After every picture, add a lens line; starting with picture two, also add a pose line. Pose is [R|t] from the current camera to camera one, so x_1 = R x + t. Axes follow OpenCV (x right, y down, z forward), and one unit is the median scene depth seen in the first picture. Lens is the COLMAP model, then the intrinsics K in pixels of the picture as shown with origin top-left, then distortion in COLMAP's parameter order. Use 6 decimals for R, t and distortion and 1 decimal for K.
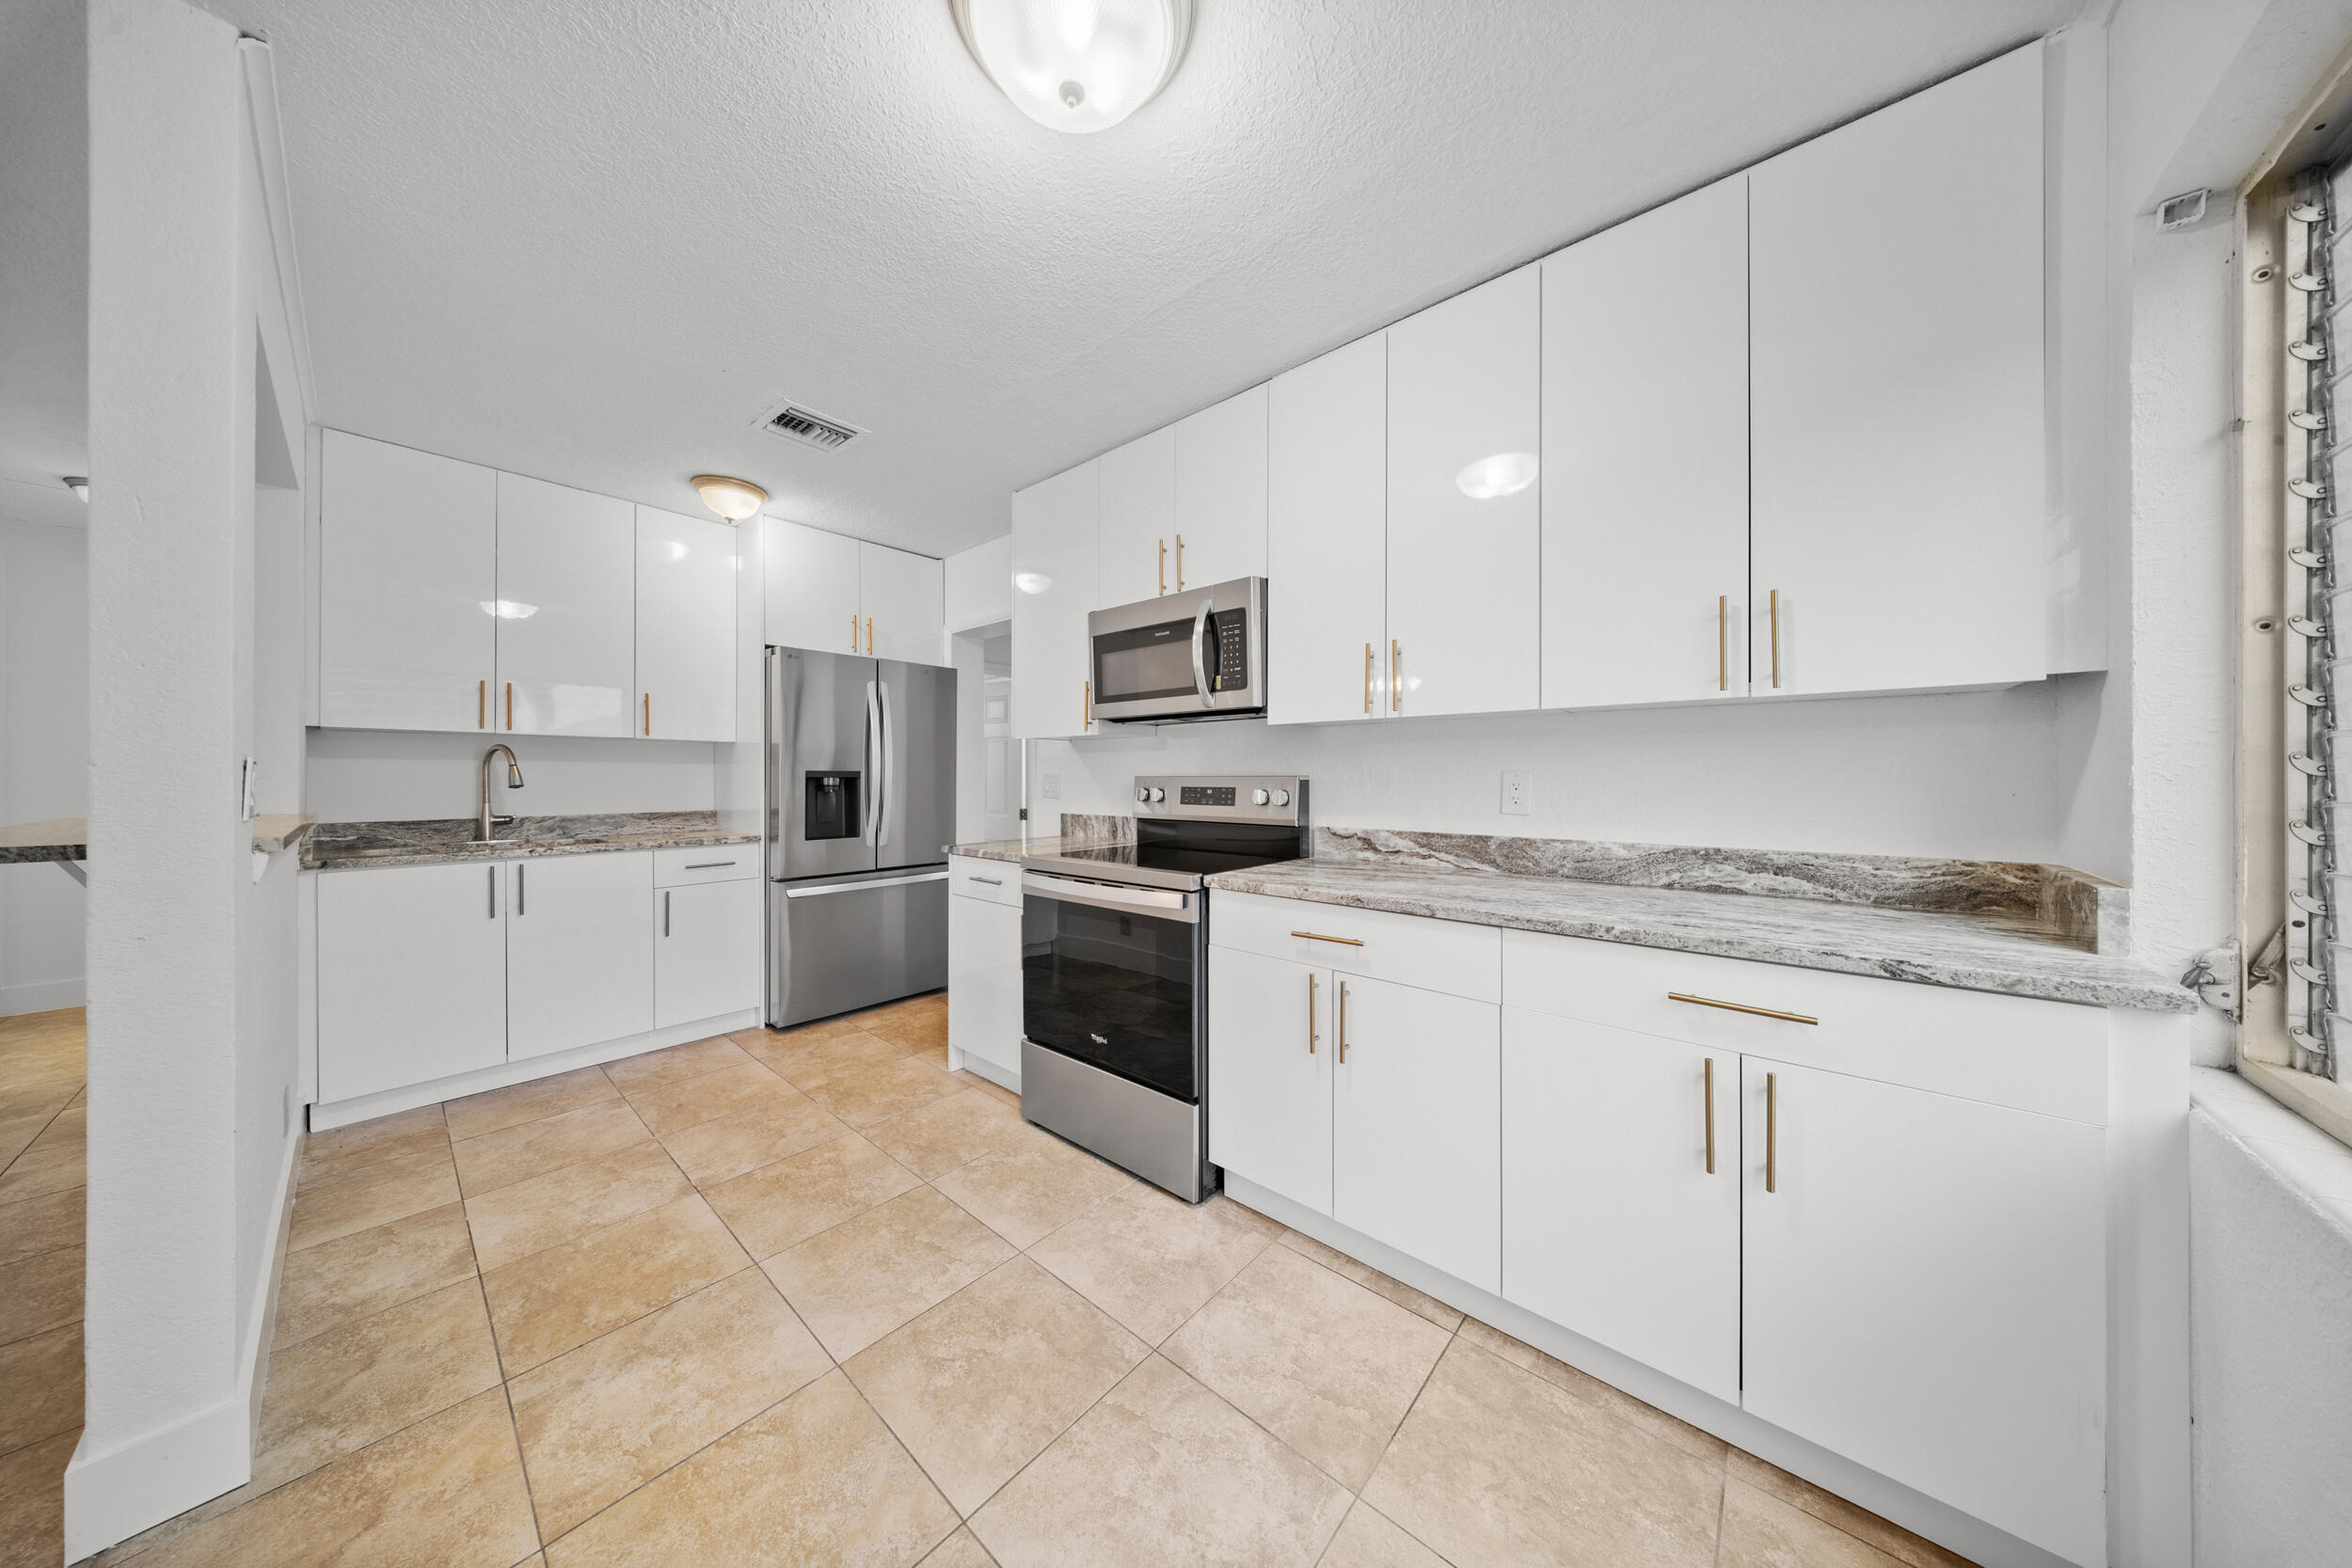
lens RADIAL K [[706.3, 0, 1179.7], [0, 706.3, 776.1], [0, 0, 1]] dist [-0.010343, -0.000054]
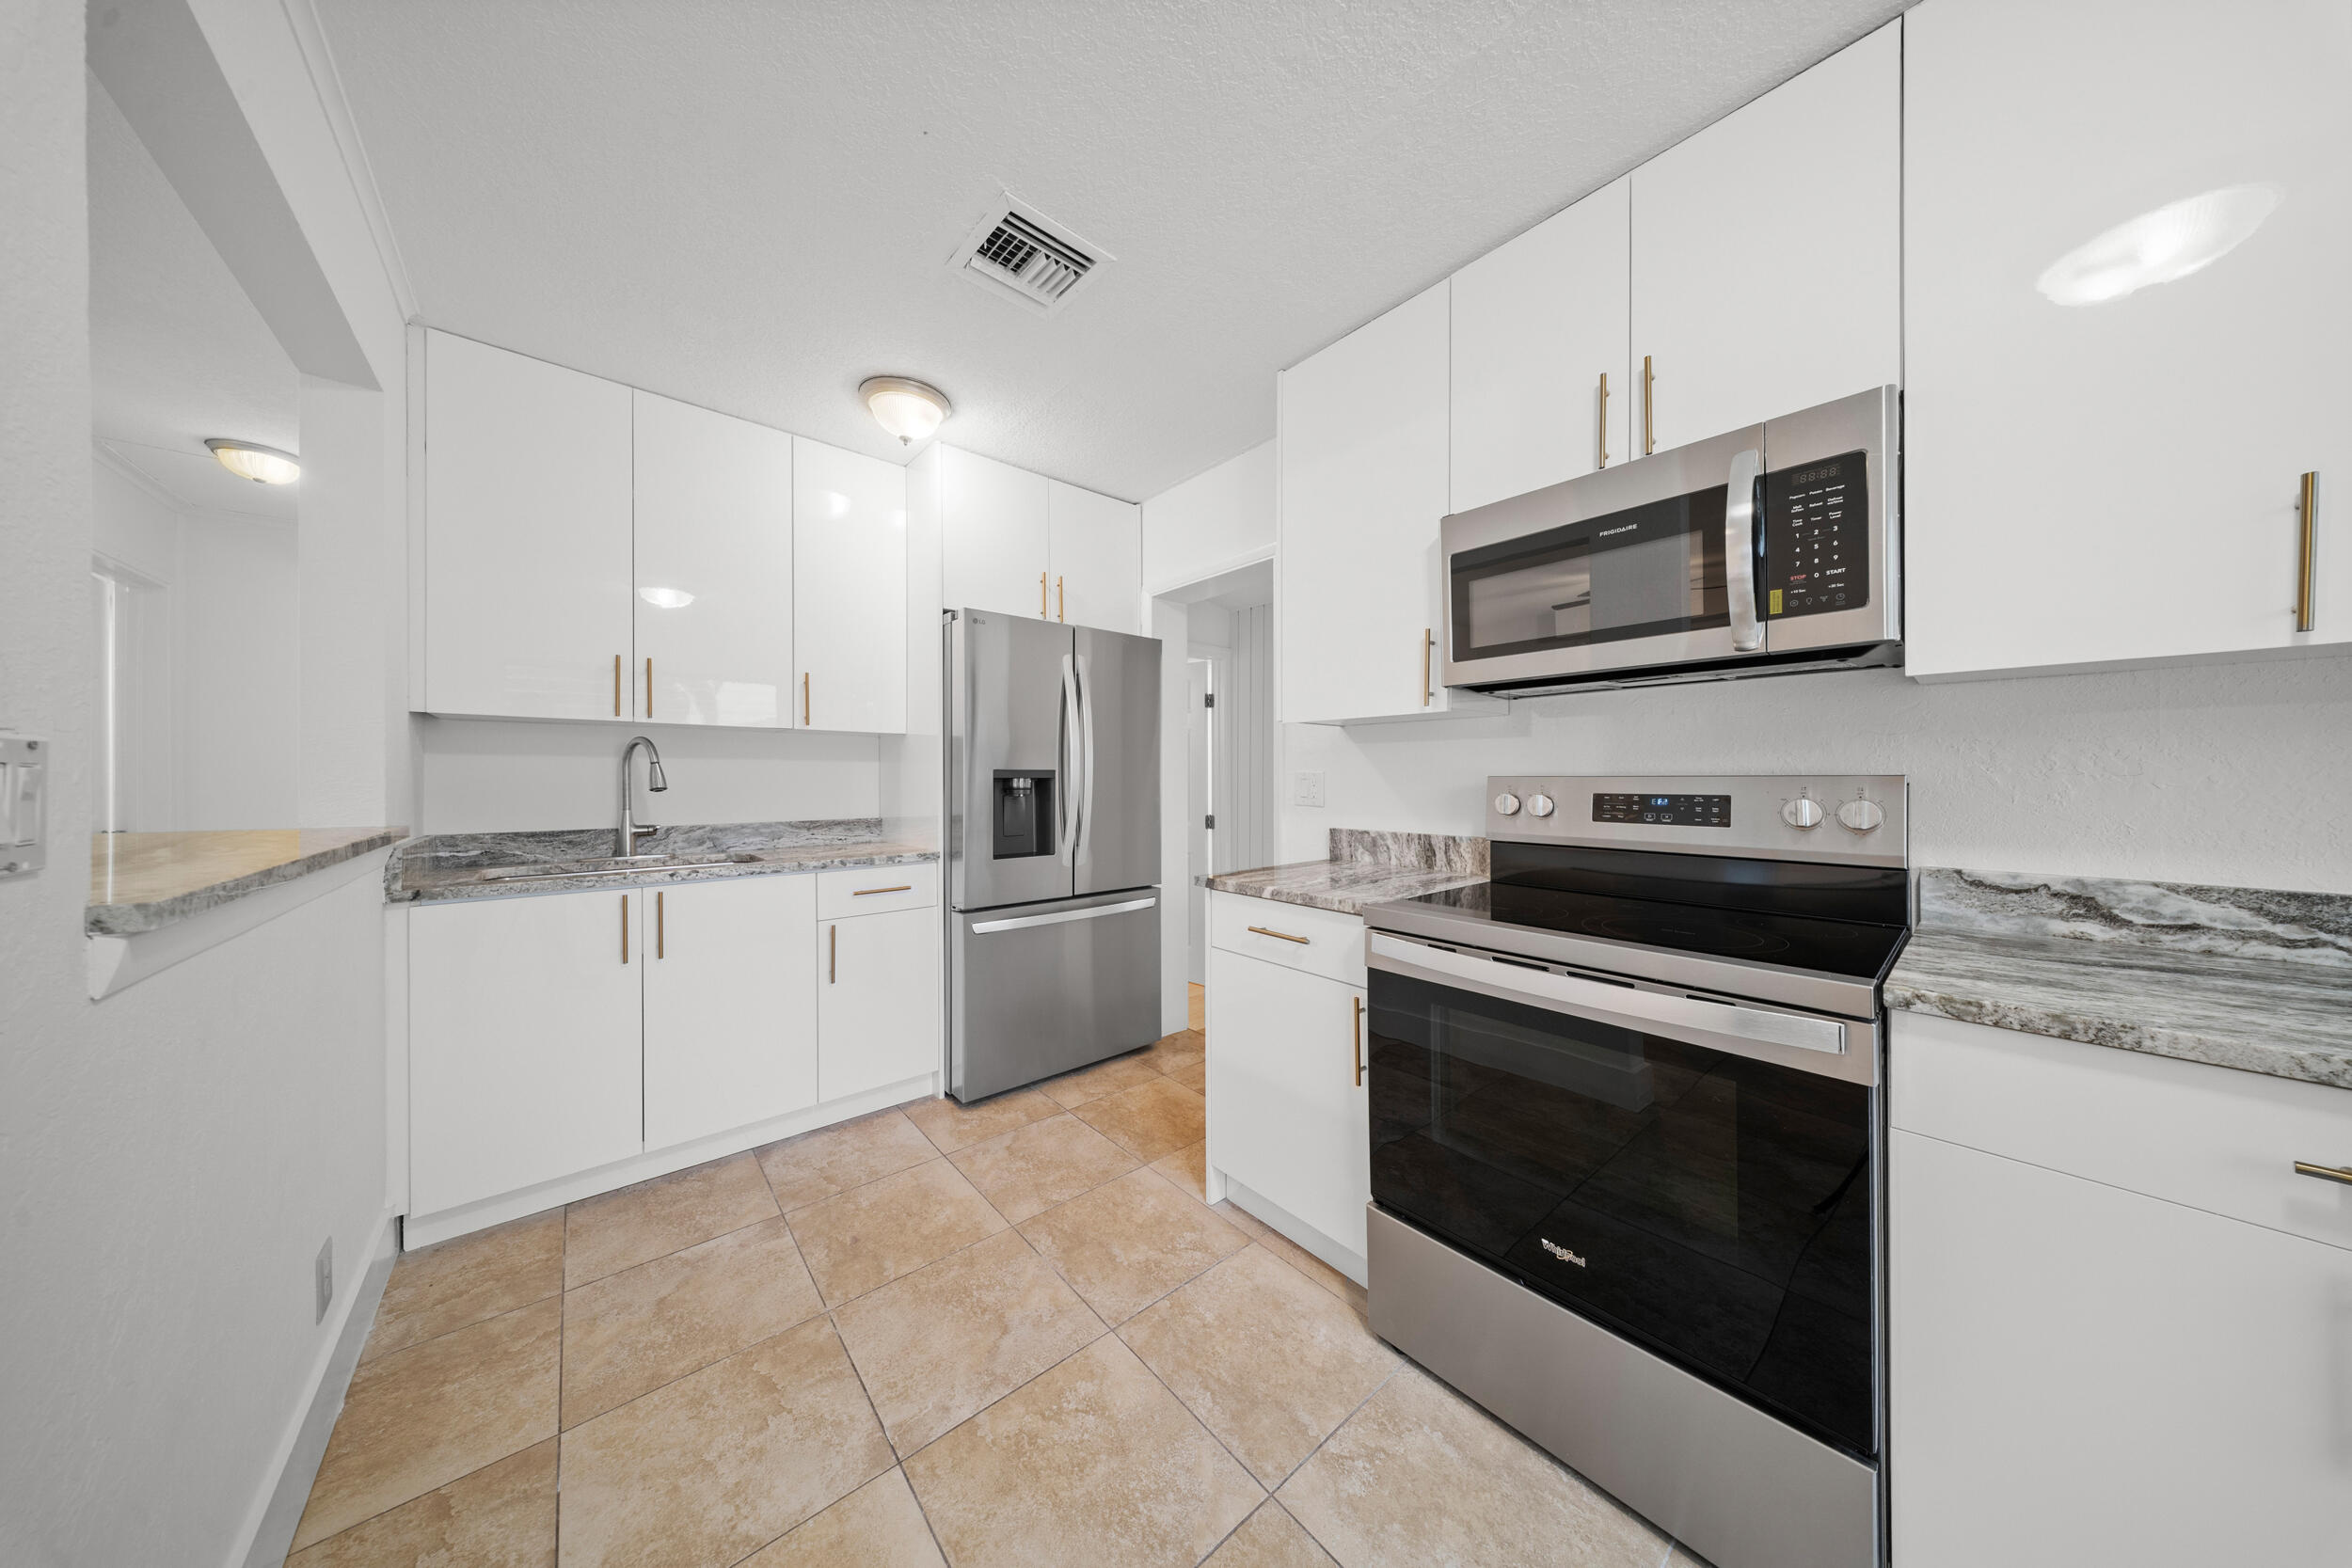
lens RADIAL K [[713.5, 0, 1167.0], [0, 713.5, 783.4], [0, 0, 1]] dist [-0.001336, -0.000129]
pose [[0.985774, 0.001574, -0.168068, -0.260735], [-0.000094, 0.999961, 0.008813, 0.001108], [0.168076, -0.008671, 0.985736, 0.320435]]
